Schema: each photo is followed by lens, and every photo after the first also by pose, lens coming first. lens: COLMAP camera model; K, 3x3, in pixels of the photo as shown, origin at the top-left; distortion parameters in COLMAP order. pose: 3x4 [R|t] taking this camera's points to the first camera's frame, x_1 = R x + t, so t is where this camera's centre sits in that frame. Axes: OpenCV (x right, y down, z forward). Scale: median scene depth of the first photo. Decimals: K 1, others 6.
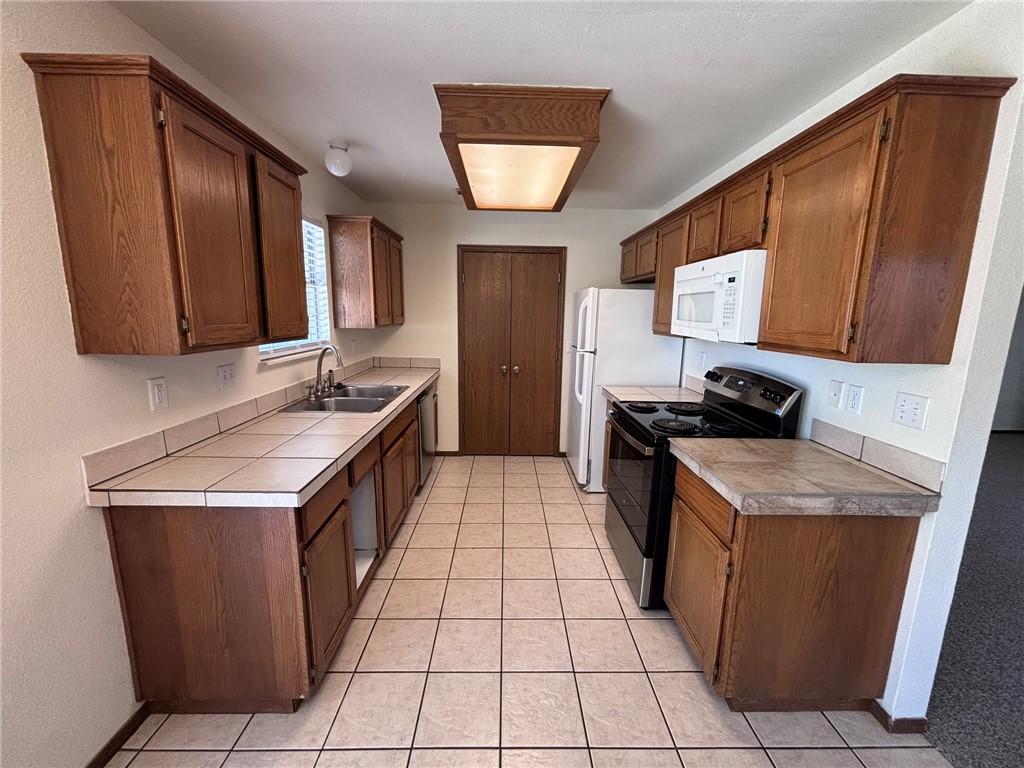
lens RADIAL K [[413.2, 0, 512.5], [0, 413.2, 387.1], [0, 0, 1]] dist [0.007726, 0.000162]
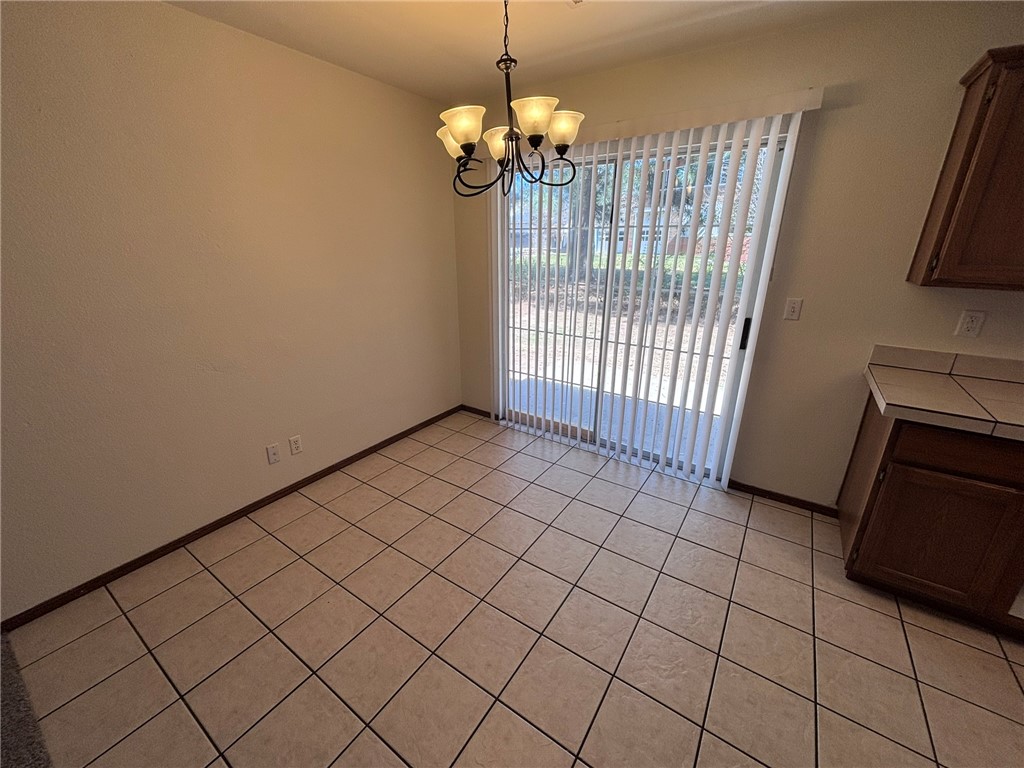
lens RADIAL K [[413.1, 0, 509.8], [0, 413.1, 382.8], [0, 0, 1]] dist [-0.001742, -0.000192]
pose [[-0.576510, 0.252814, -0.776995, 0.929969], [-0.155742, 0.899496, 0.408229, -0.112513], [0.802110, 0.356359, -0.479194, 0.588510]]
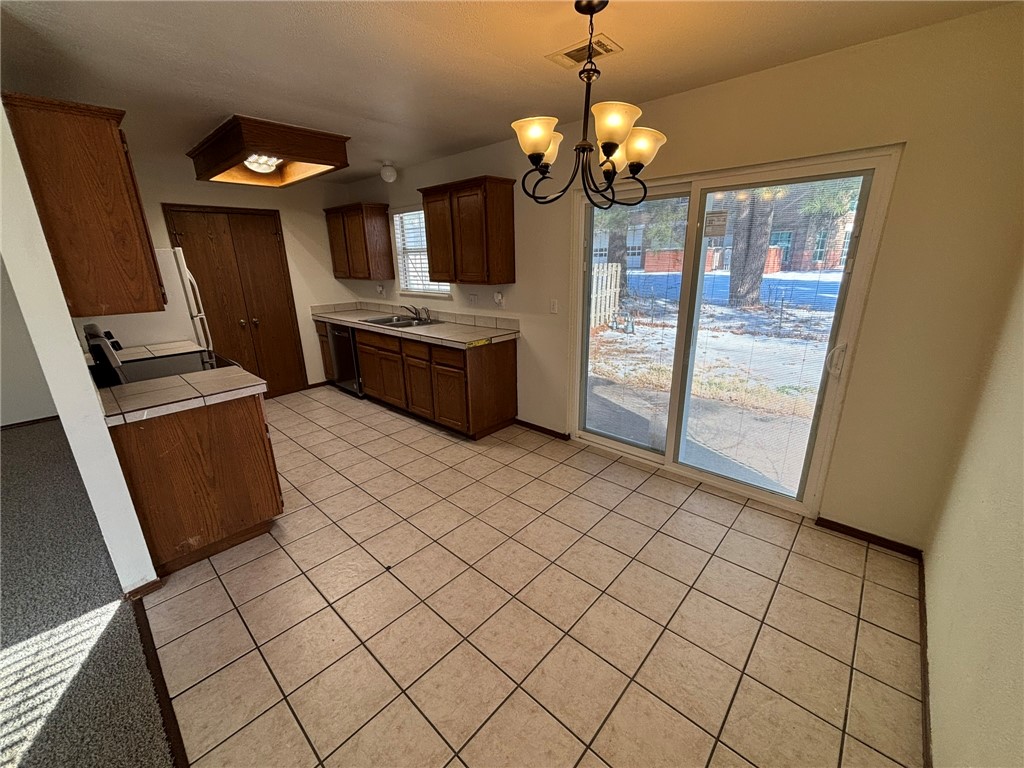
lens RADIAL K [[411.6, 0, 513.5], [0, 411.6, 385.1], [0, 0, 1]] dist [0.001158, -0.000346]
pose [[0.689096, -0.239974, 0.683783, -0.895324], [0.157343, 0.970615, 0.182072, 0.099517], [-0.707382, -0.017876, 0.706605, -0.841159]]
